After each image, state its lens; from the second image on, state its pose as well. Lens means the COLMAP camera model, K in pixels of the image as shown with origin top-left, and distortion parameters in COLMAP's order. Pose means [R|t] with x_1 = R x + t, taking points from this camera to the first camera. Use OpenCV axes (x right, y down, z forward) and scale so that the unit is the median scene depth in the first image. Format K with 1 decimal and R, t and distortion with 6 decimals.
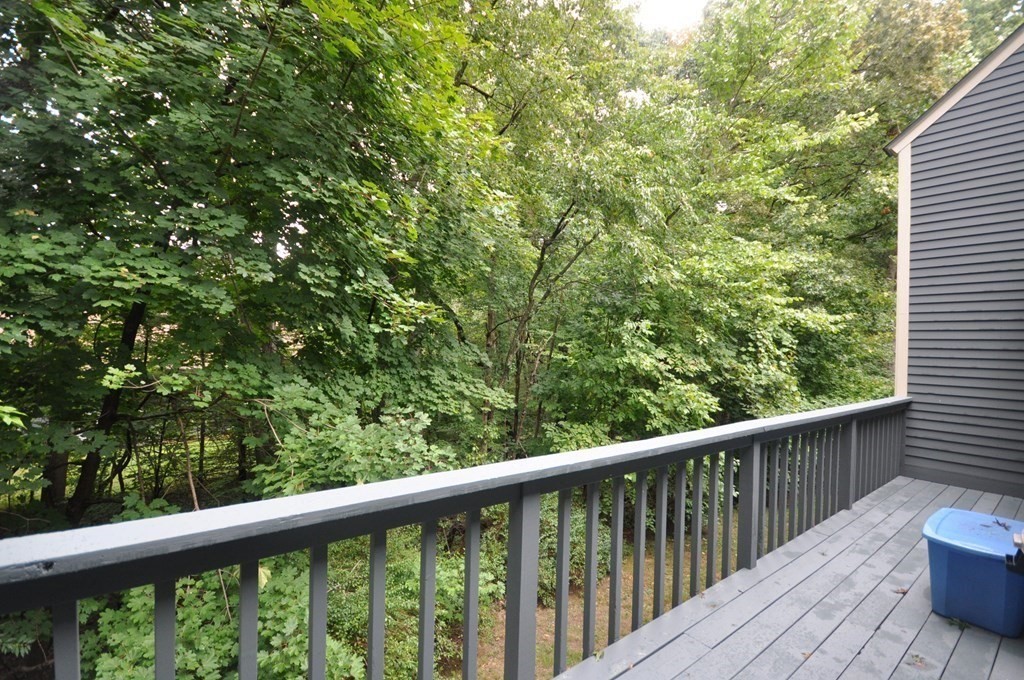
lens RADIAL K [[447.3, 0, 508.7], [0, 447.3, 344.8], [0, 0, 1]] dist [-0.001125, -0.000214]
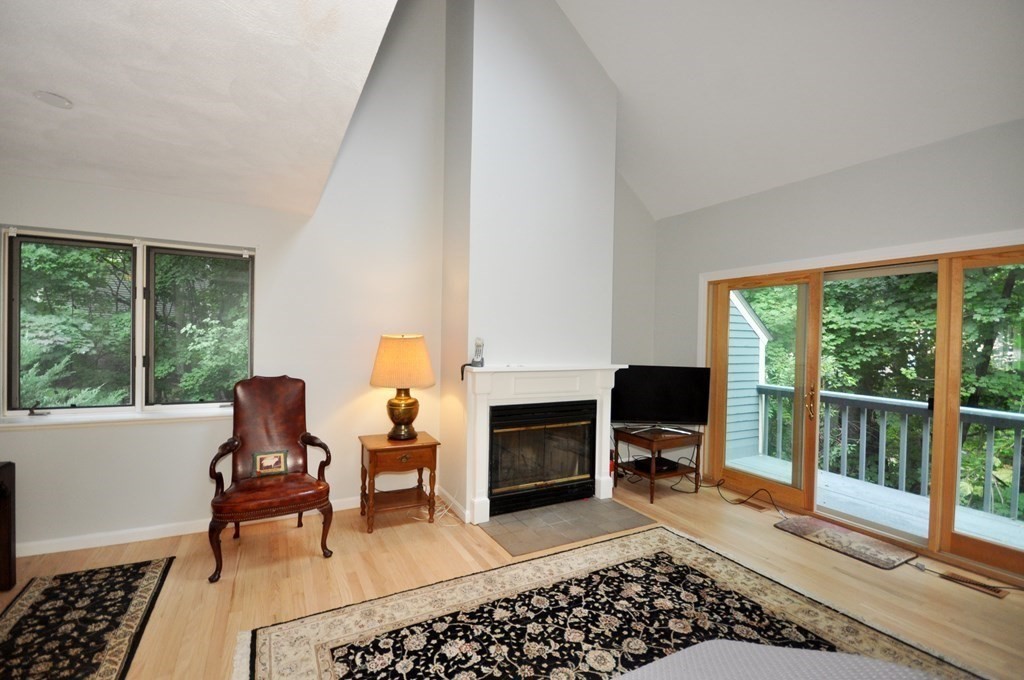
lens RADIAL K [[445.4, 0, 507.5], [0, 445.4, 347.5], [0, 0, 1]] dist [0.010292, -0.011513]
pose [[-0.160174, -0.010355, -0.987035, 1.073805], [-0.024343, 0.999682, -0.006538, 0.007135], [0.986789, 0.022981, -0.160375, -0.391176]]
